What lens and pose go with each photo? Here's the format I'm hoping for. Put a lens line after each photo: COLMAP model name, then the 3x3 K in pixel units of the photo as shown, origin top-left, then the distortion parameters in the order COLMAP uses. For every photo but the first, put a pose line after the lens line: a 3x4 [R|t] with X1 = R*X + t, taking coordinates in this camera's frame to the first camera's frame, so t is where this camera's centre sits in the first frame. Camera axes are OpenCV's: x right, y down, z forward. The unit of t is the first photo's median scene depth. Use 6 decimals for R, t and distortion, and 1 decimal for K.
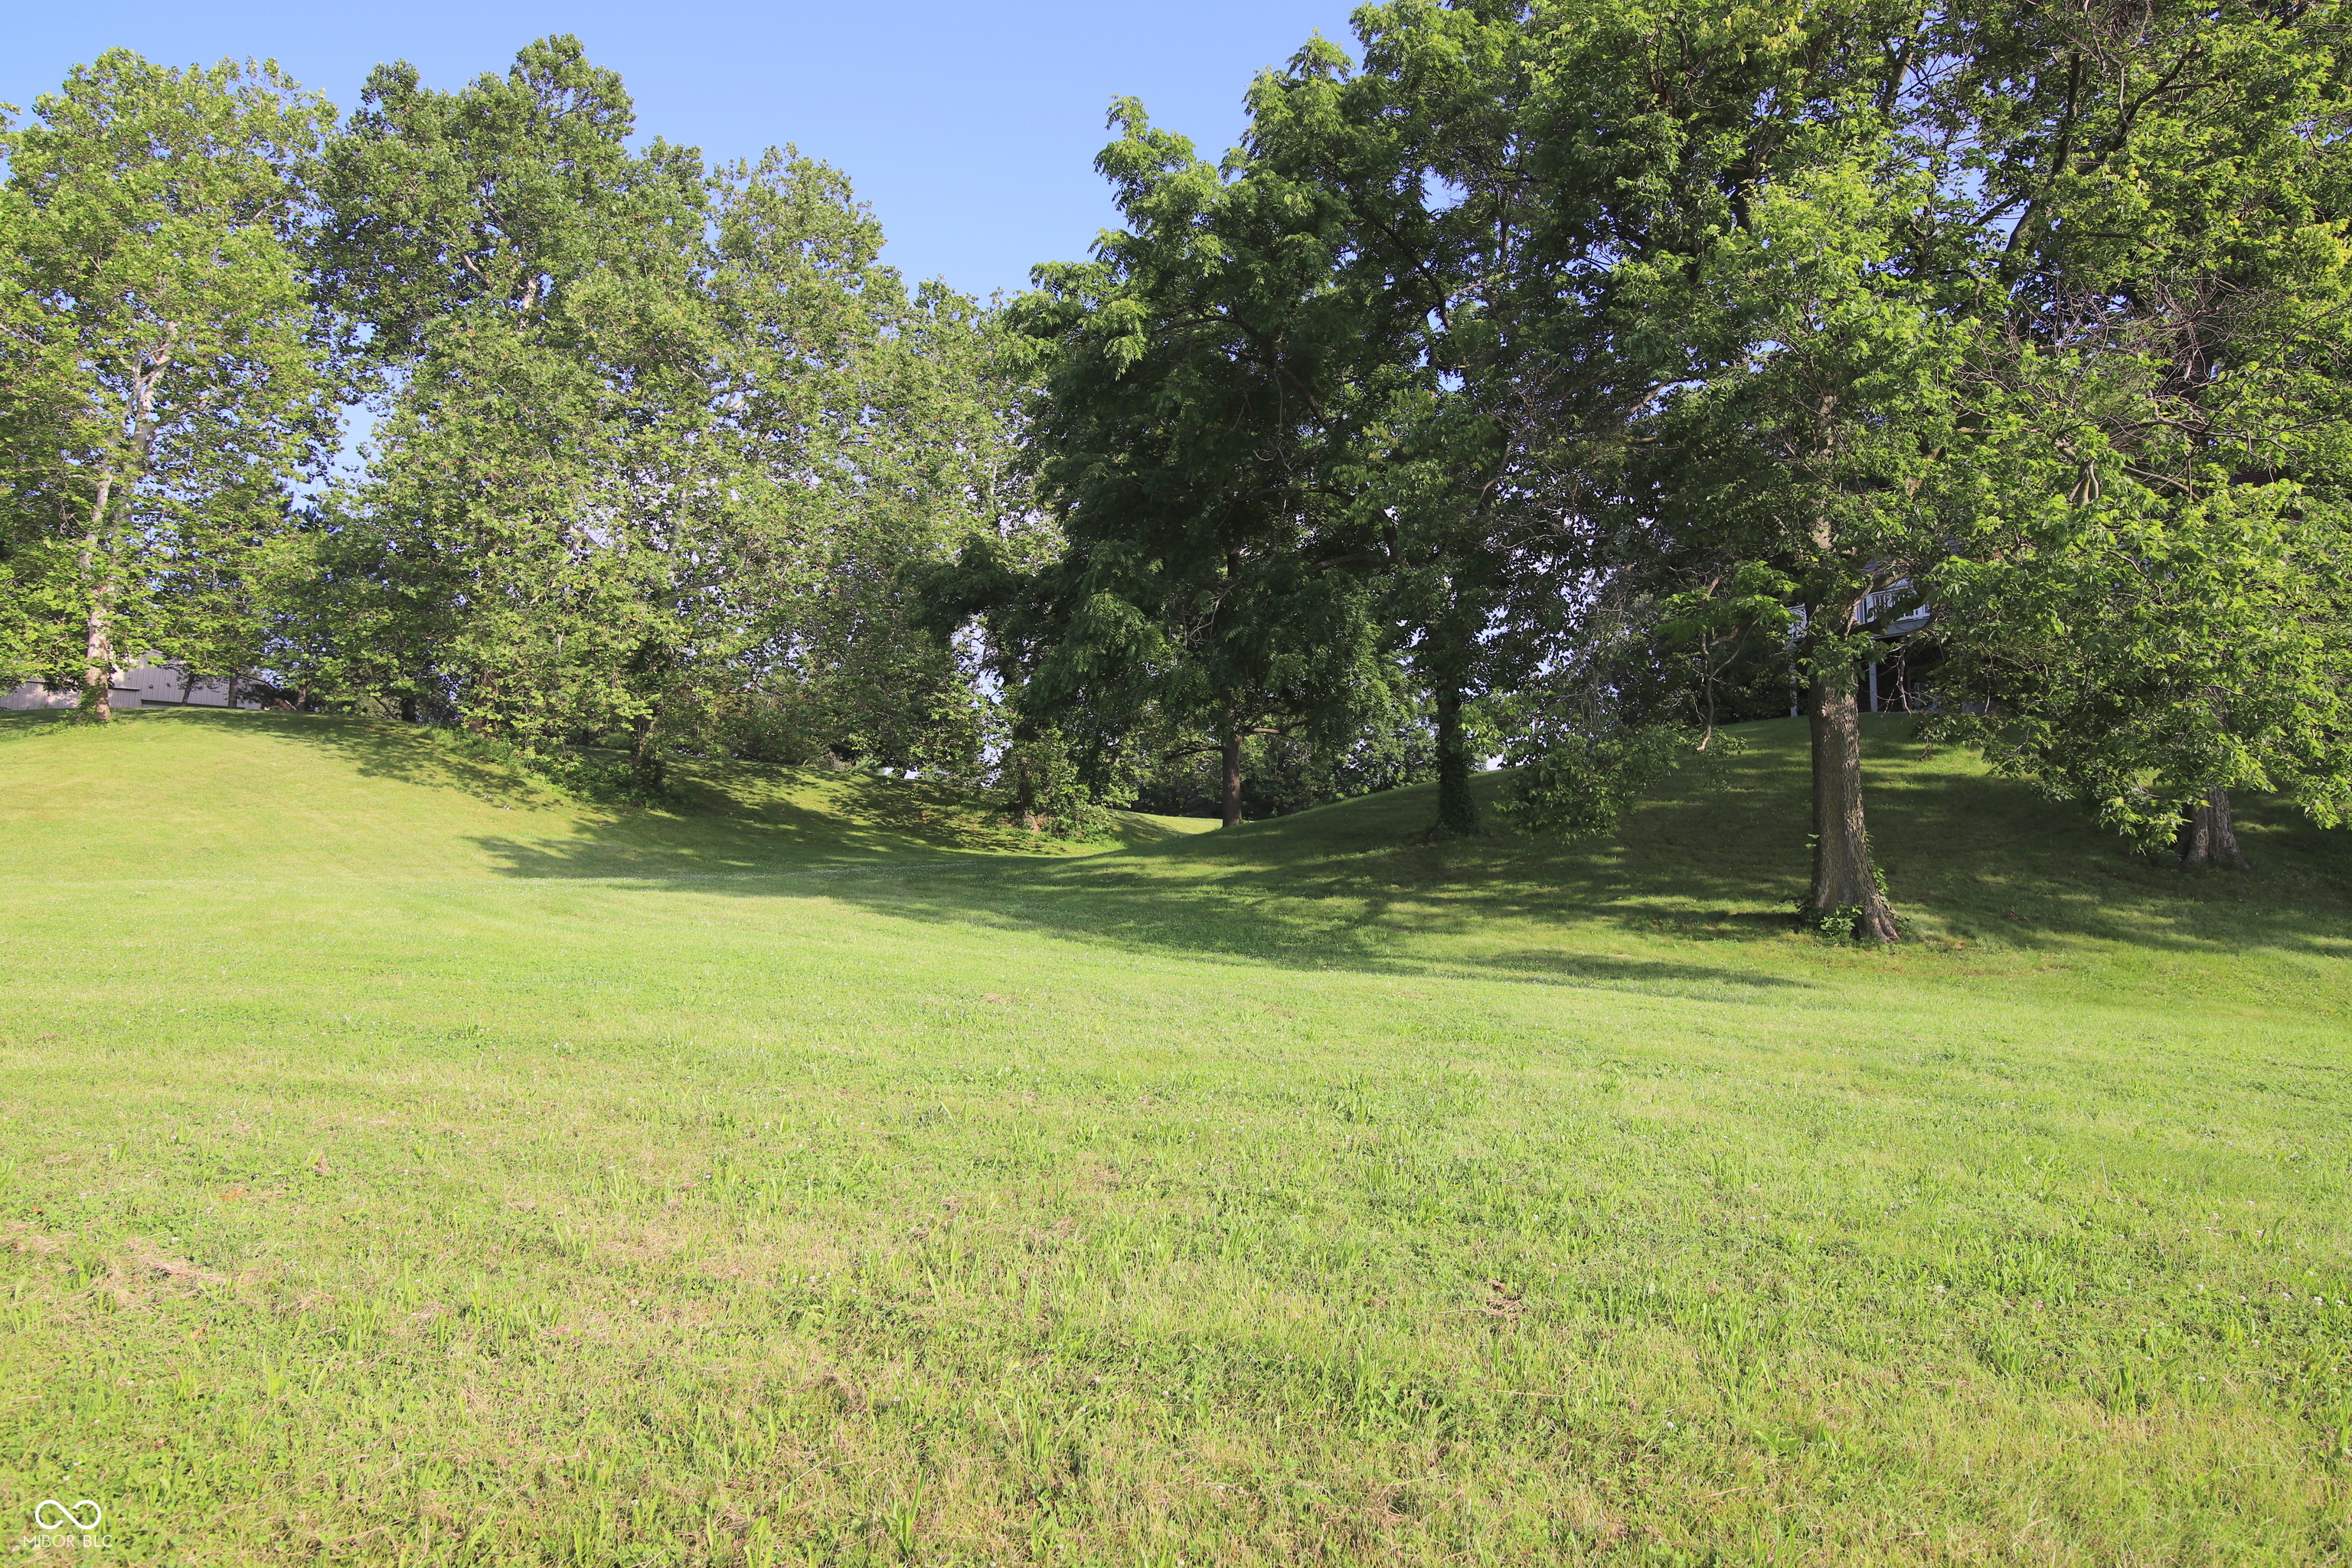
lens RADIAL K [[1379.0, 0, 1171.6], [0, 1379.0, 780.6], [0, 0, 1]] dist [-0.006598, 0.002080]
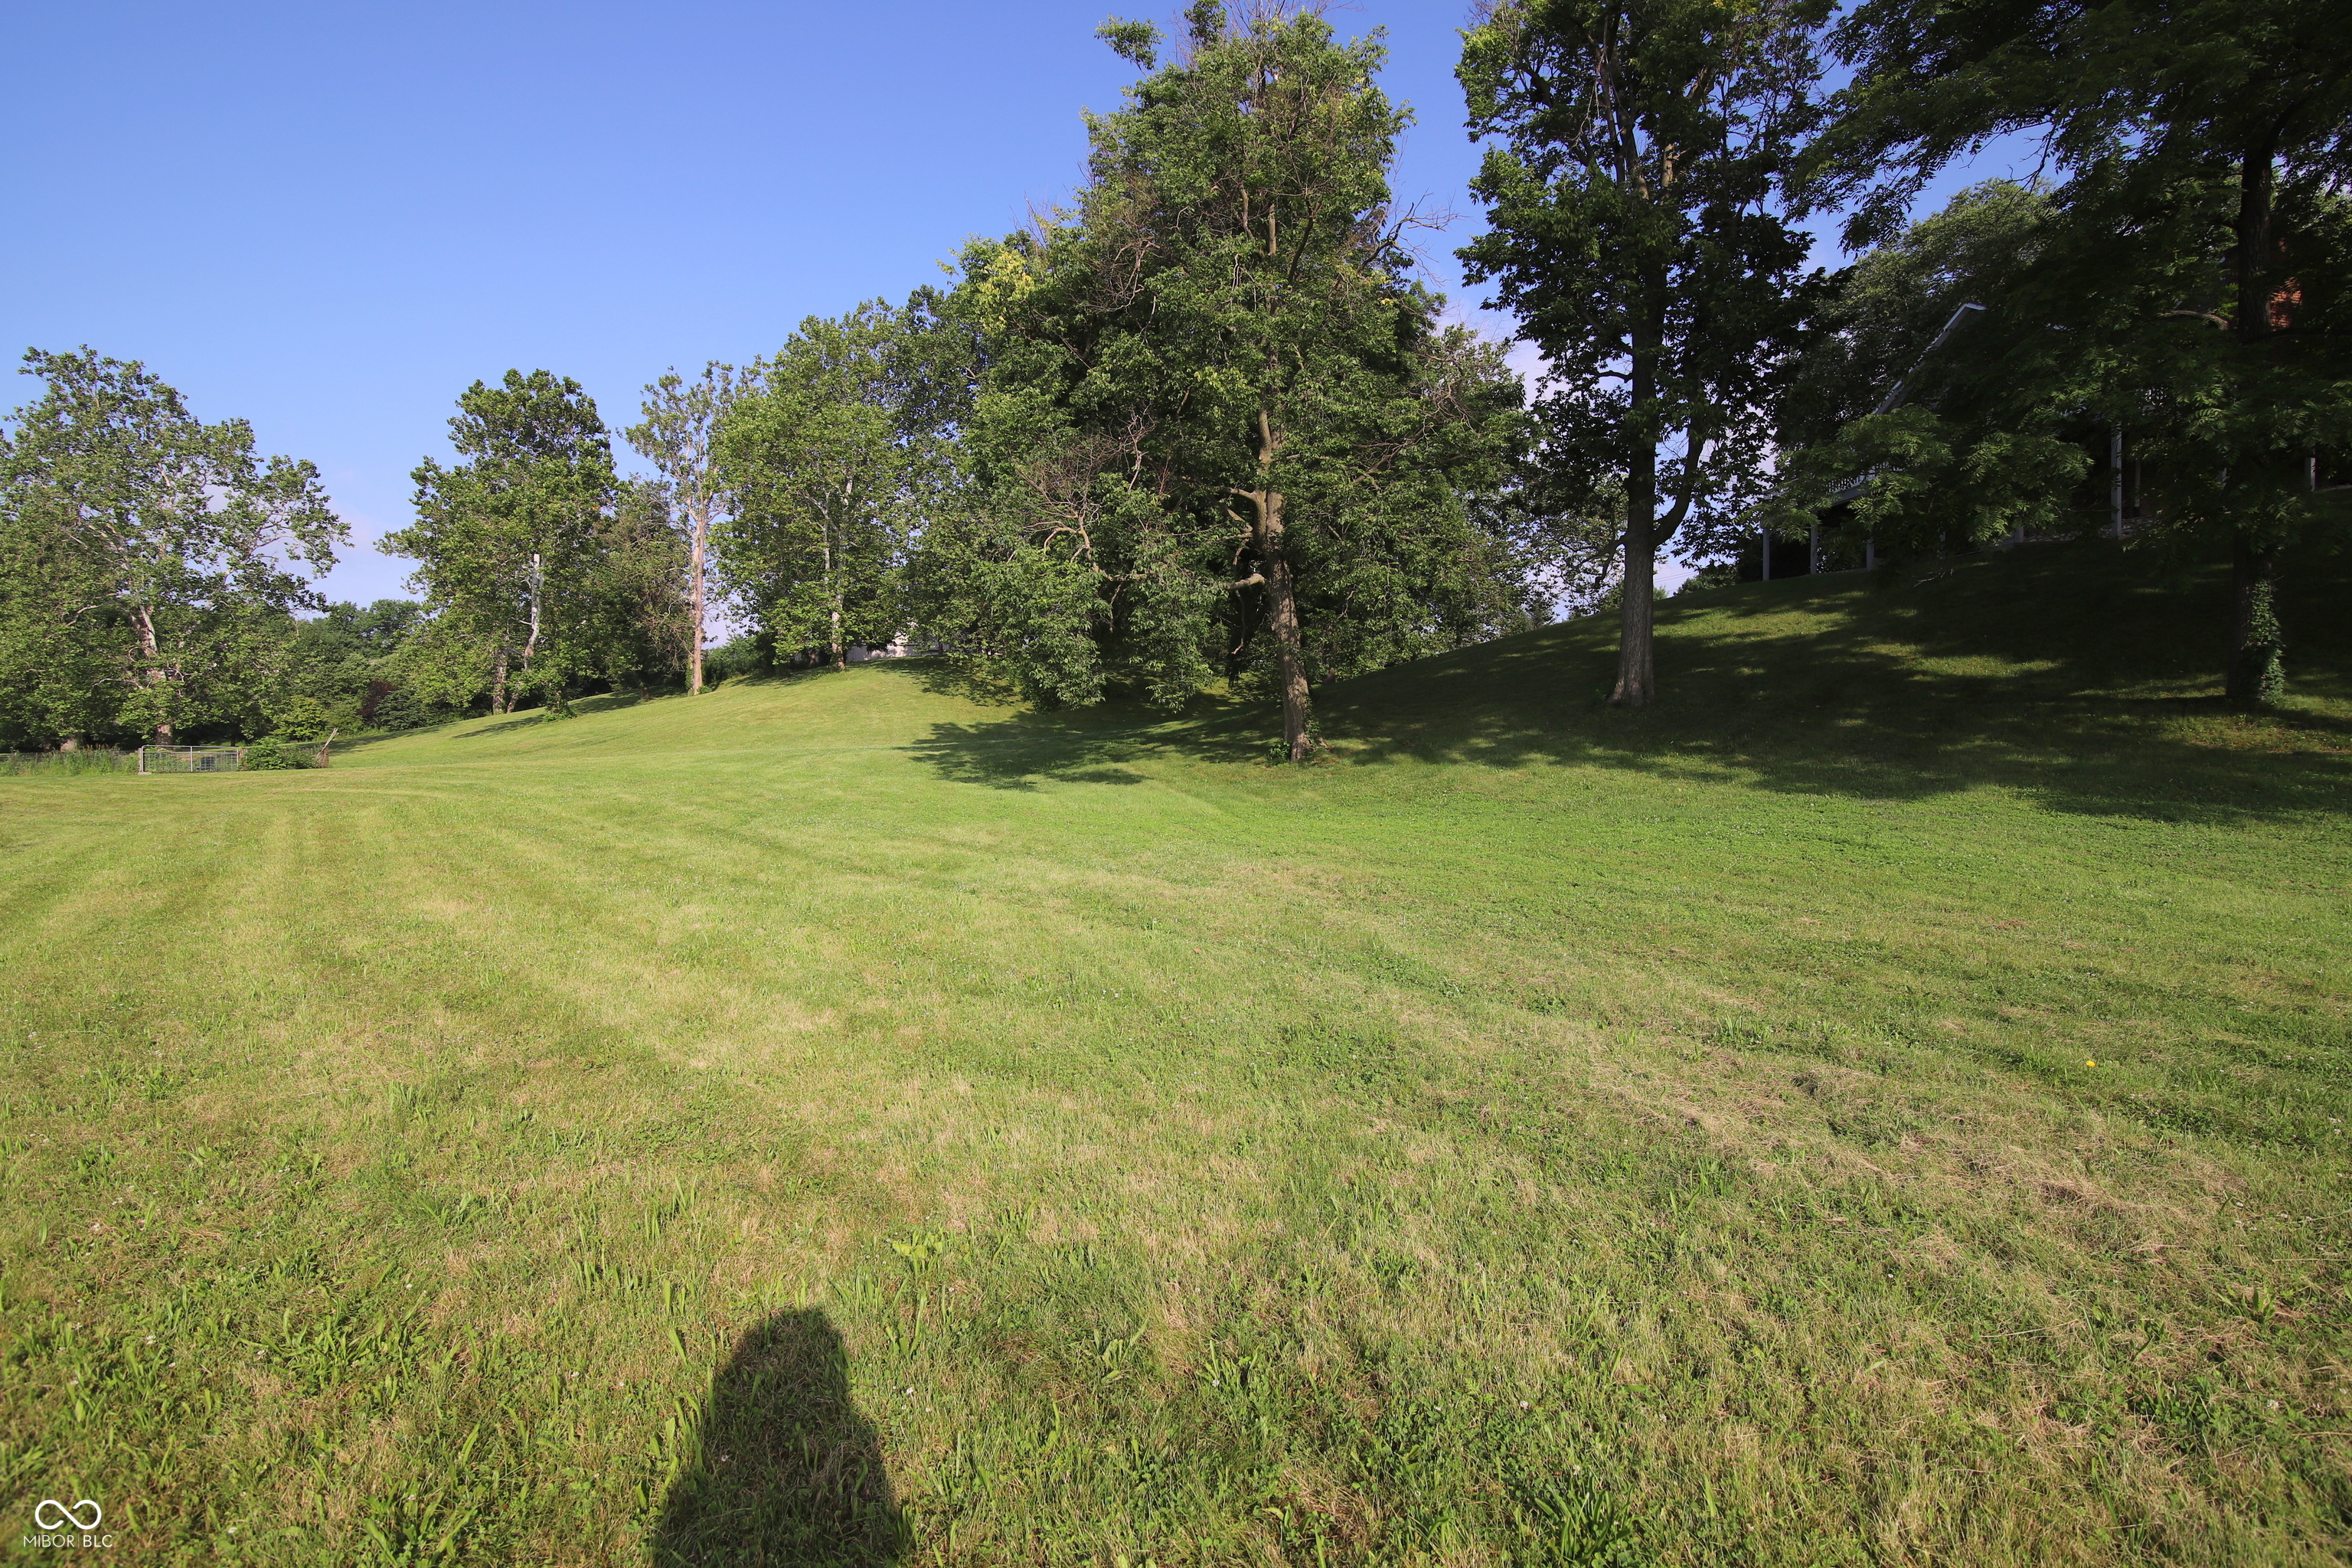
lens RADIAL K [[1089.1, 0, 1167.6], [0, 1089.1, 790.6], [0, 0, 1]] dist [-0.017901, 0.001921]
pose [[0.852663, -0.005878, -0.522428, 4.113487], [0.069798, 0.992255, 0.102756, 0.002999], [0.517778, -0.124080, 0.846469, -0.919483]]
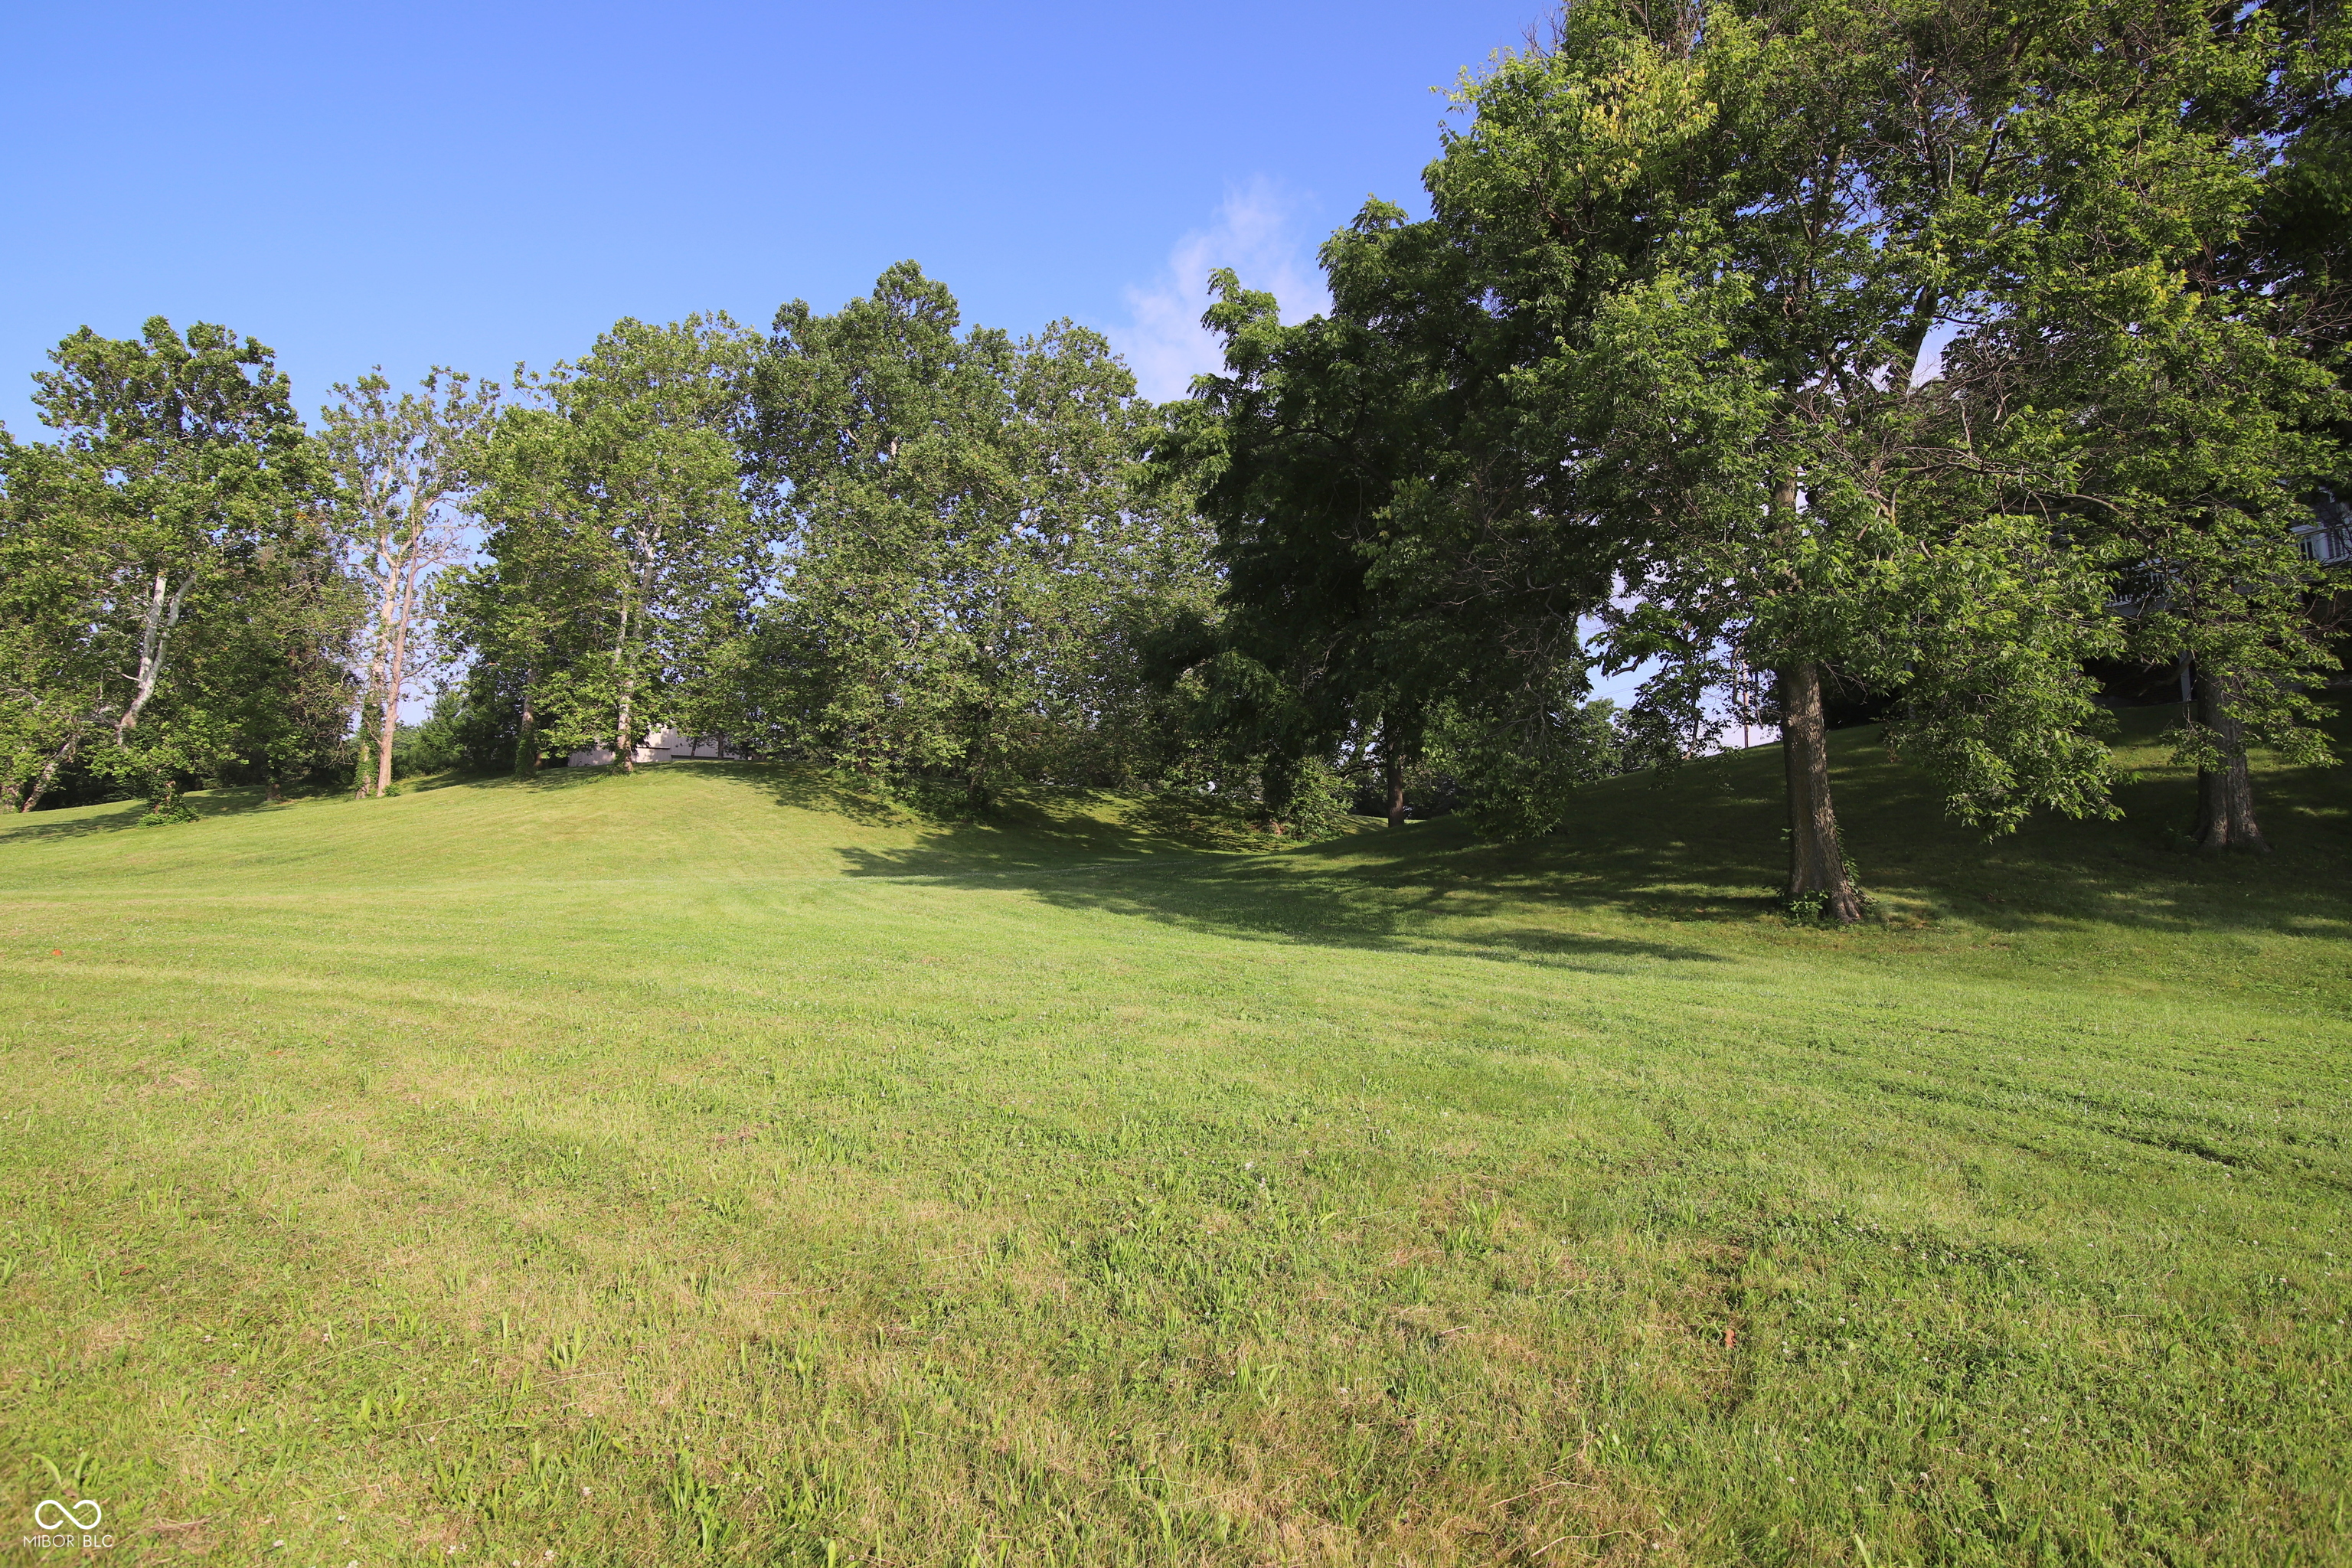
lens RADIAL K [[1089.1, 0, 1109.0], [0, 1089.1, 801.4], [0, 0, 1]] dist [-0.017901, 0.001921]
pose [[0.967826, -0.025697, -0.250303, 0.142431], [0.027066, 0.999632, 0.002026, -0.001701], [0.250159, -0.008735, 0.968165, -0.021996]]
